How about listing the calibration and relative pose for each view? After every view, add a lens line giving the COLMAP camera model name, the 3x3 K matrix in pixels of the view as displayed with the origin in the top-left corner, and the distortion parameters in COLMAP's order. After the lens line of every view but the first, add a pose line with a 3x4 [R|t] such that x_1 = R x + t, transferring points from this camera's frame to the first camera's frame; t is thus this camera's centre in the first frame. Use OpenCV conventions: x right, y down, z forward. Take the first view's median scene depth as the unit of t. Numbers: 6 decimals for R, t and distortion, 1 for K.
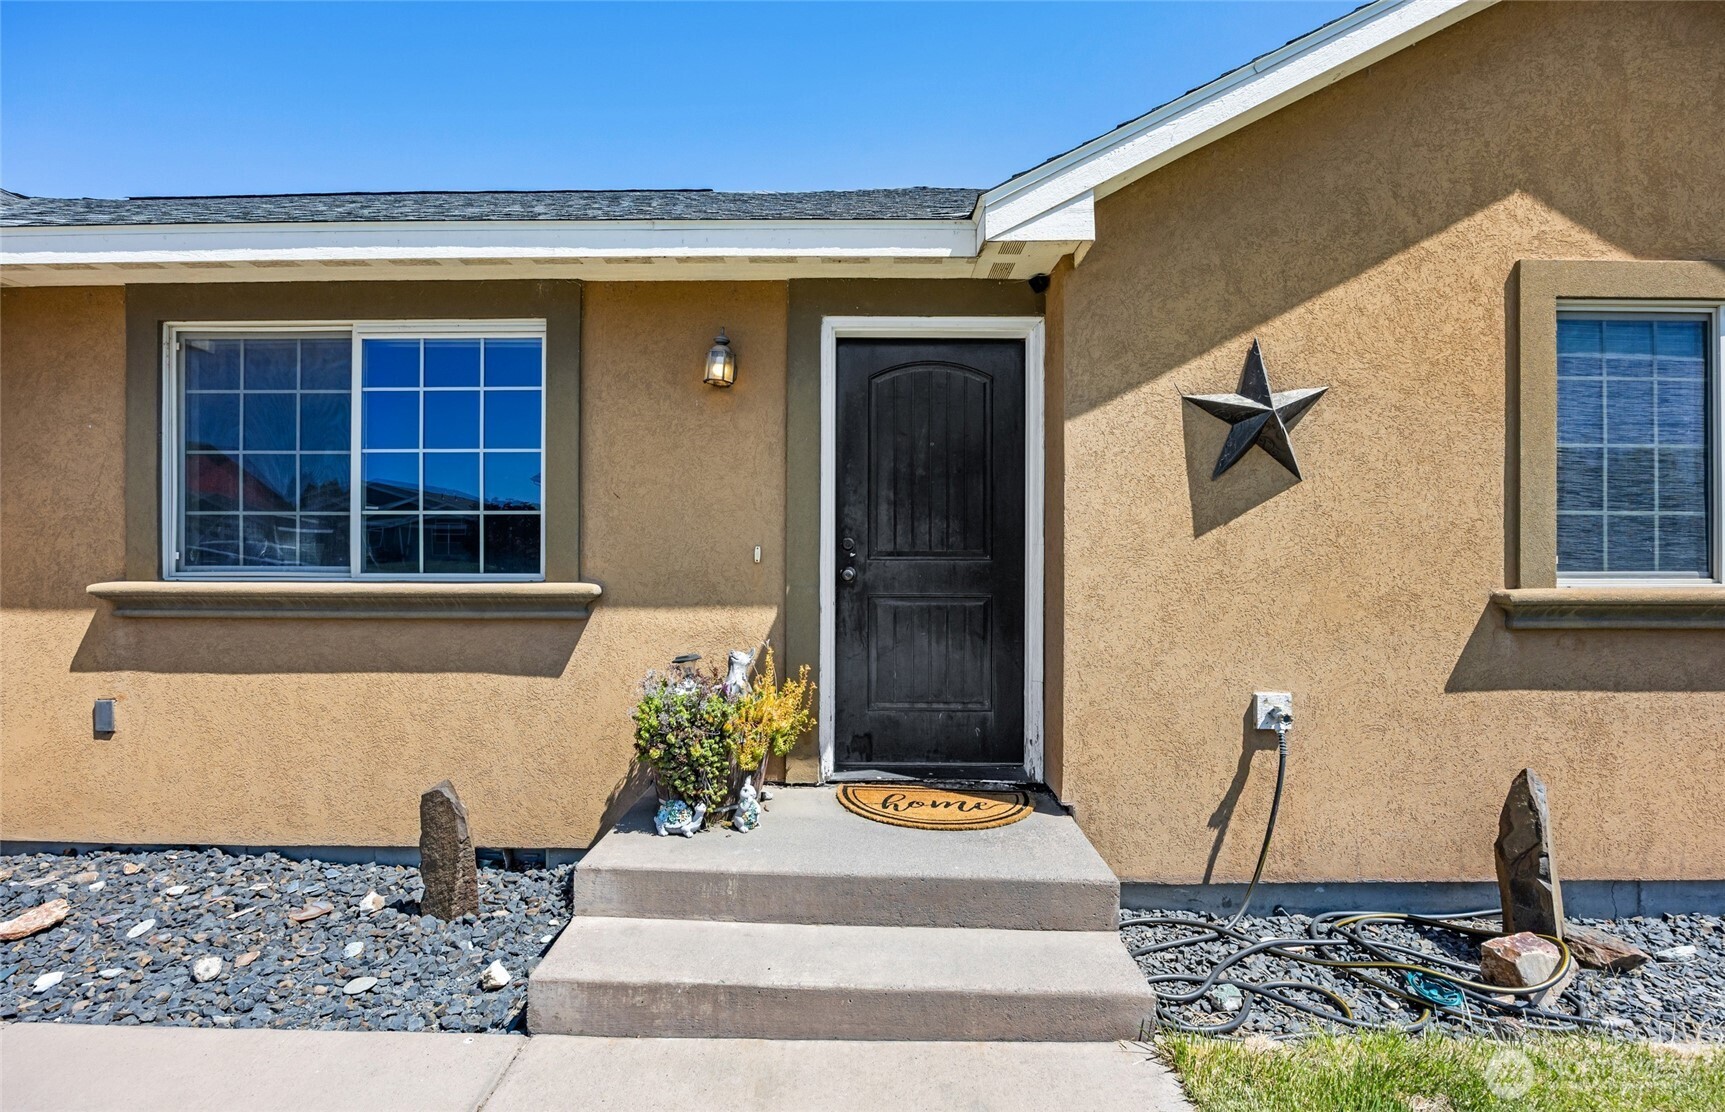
lens RADIAL K [[800.1, 0, 887.3], [0, 800.1, 565.1], [0, 0, 1]] dist [-0.025694, 0.002488]
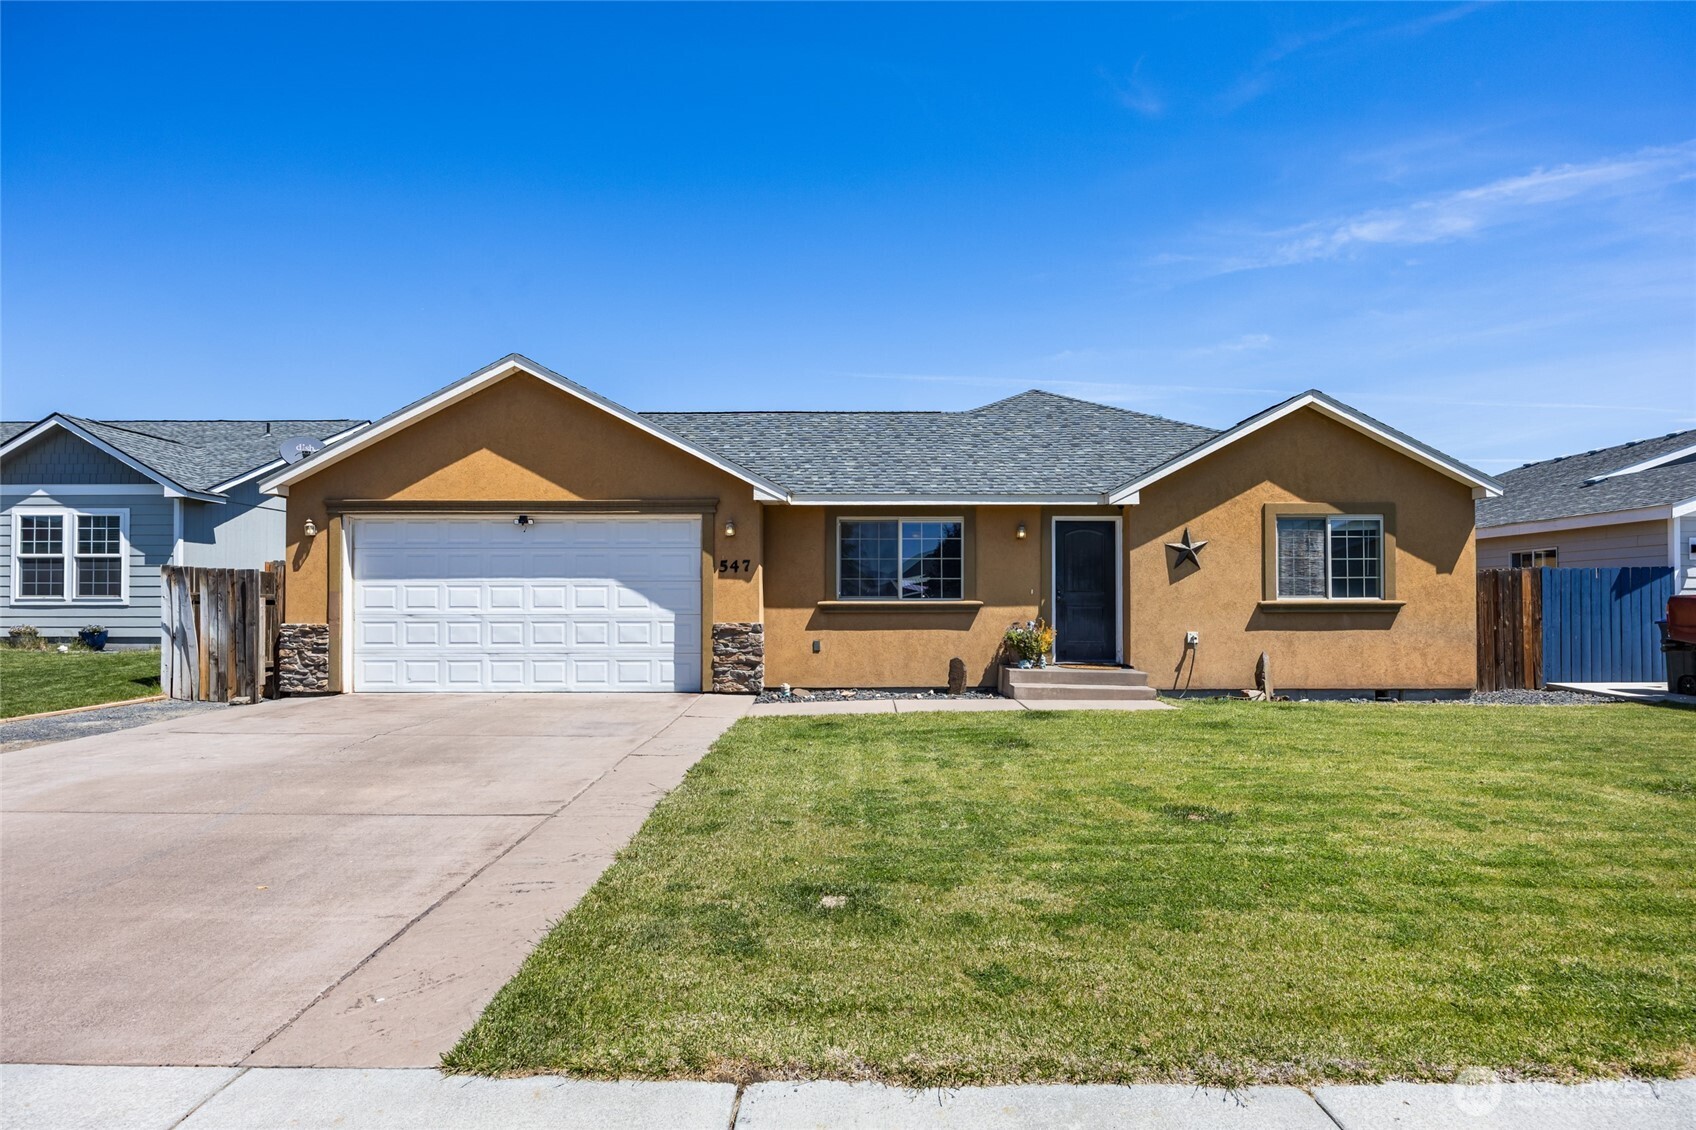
lens RADIAL K [[955.8, 0, 882.0], [0, 955.8, 590.7], [0, 0, 1]] dist [-0.005186, -0.007124]
pose [[0.999840, -0.003138, 0.017628, -0.883966], [0.003573, 0.999688, -0.024727, 0.079664], [-0.017545, 0.024786, 0.999539, -2.966504]]
